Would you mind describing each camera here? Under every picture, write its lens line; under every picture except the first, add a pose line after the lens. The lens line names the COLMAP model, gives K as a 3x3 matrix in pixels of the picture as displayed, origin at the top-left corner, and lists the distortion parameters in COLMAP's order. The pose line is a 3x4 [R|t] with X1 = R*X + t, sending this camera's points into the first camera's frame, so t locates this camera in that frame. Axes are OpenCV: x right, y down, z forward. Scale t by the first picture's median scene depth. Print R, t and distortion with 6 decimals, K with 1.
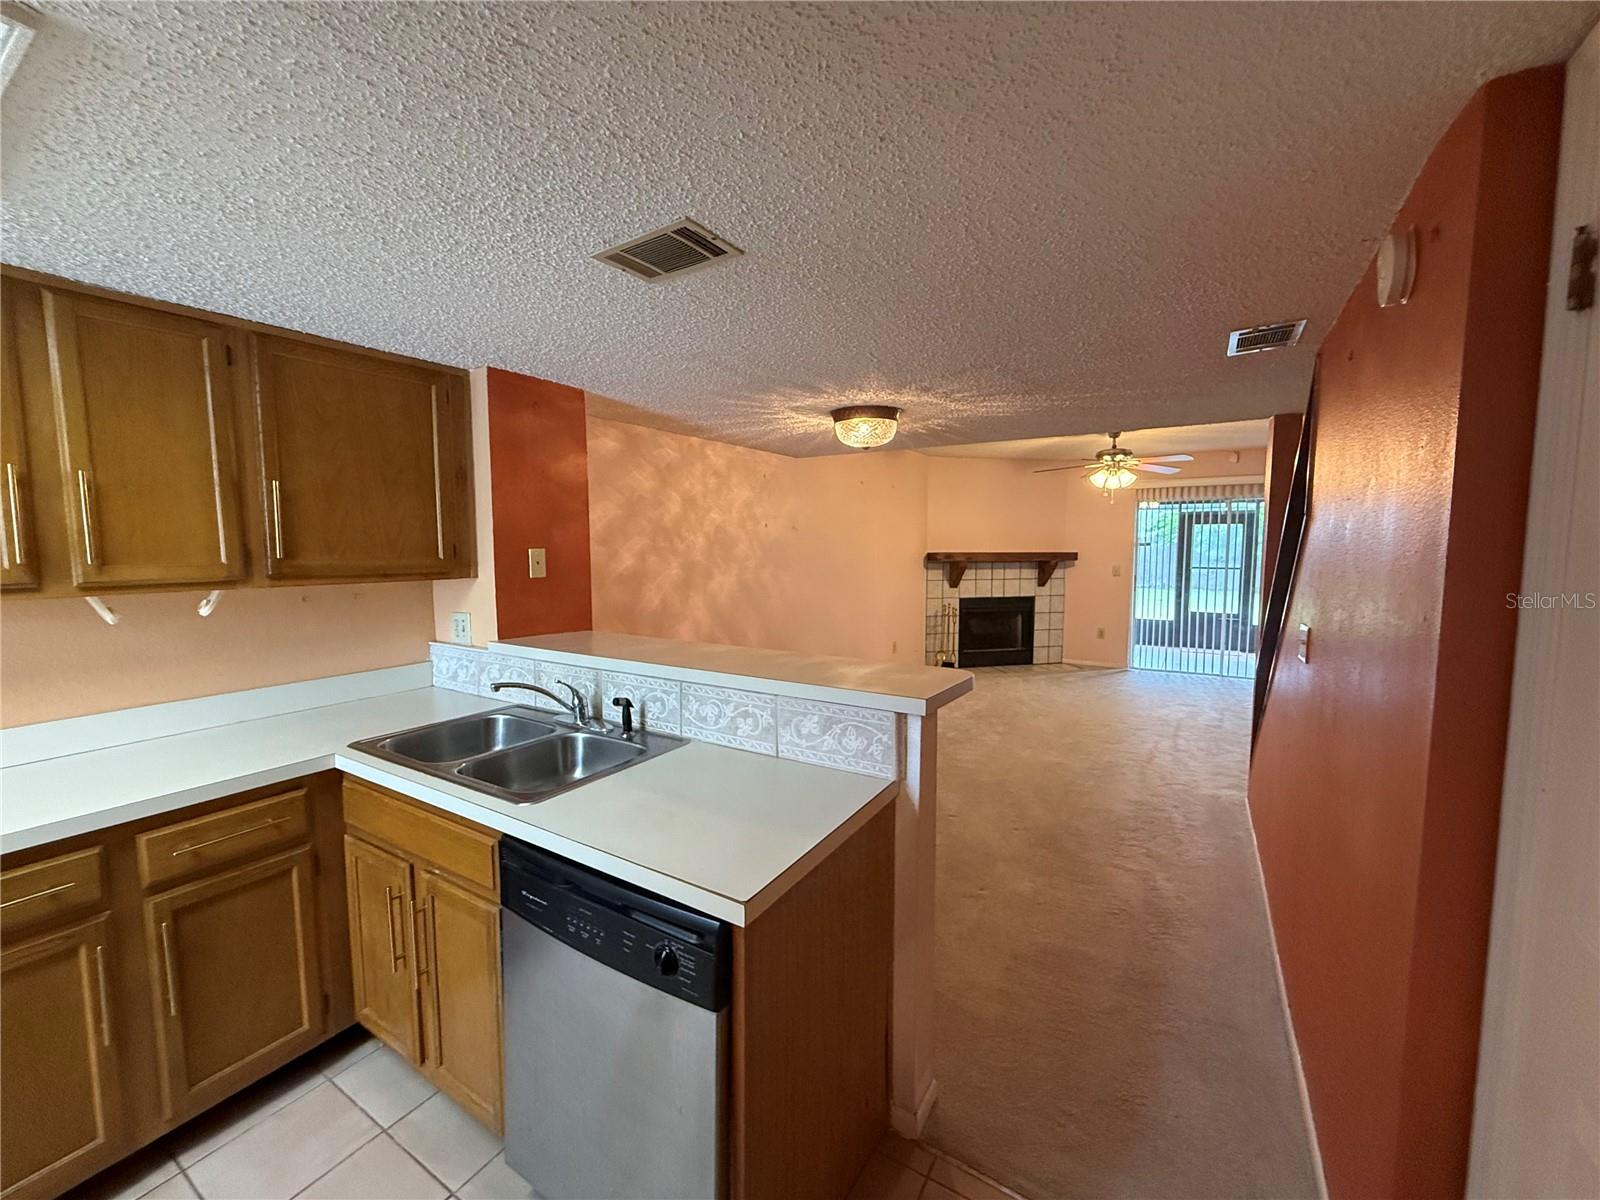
lens RADIAL K [[641.8, 0, 796.5], [0, 641.8, 601.7], [0, 0, 1]] dist [0.001284, 0.000212]
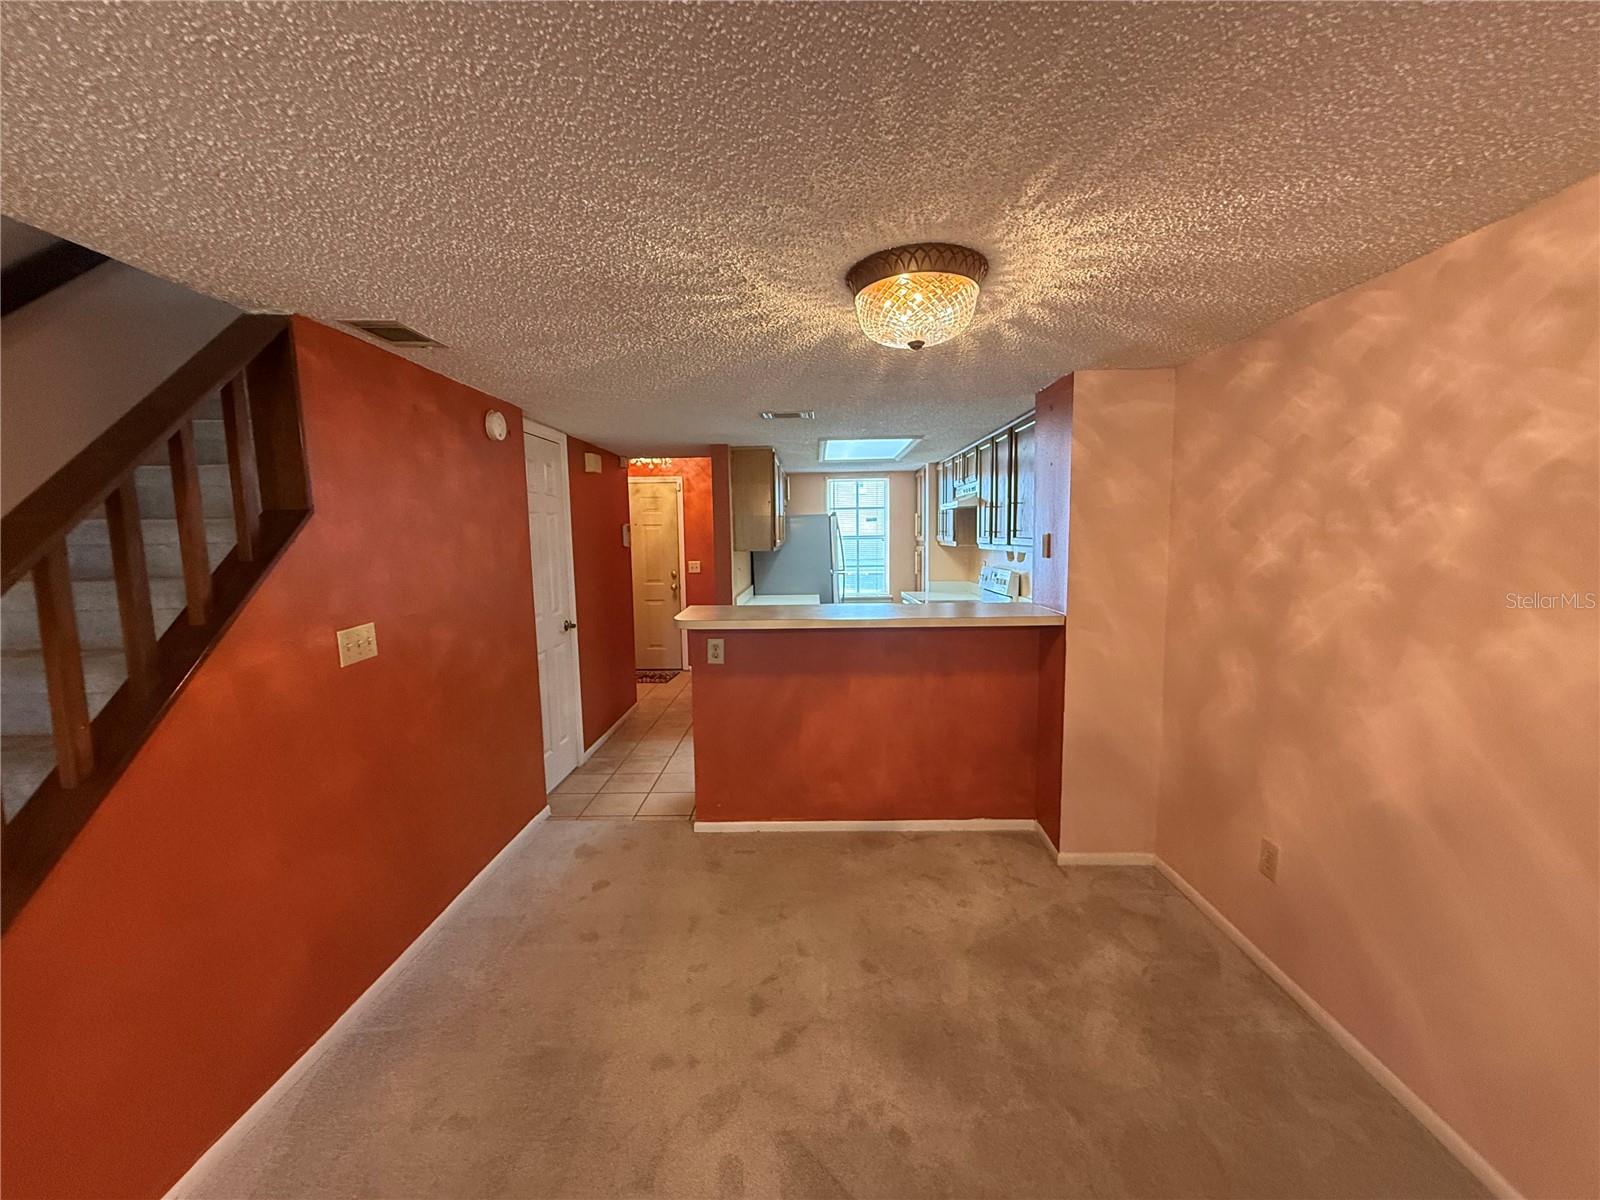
lens RADIAL K [[641.8, 0, 804.3], [0, 641.8, 599.1], [0, 0, 1]] dist [0.001284, 0.000212]
pose [[-0.860170, 0.066931, -0.505597, 0.385682], [-0.027986, 0.983663, 0.177829, -0.108413], [0.509239, 0.167112, -0.844244, 1.191736]]
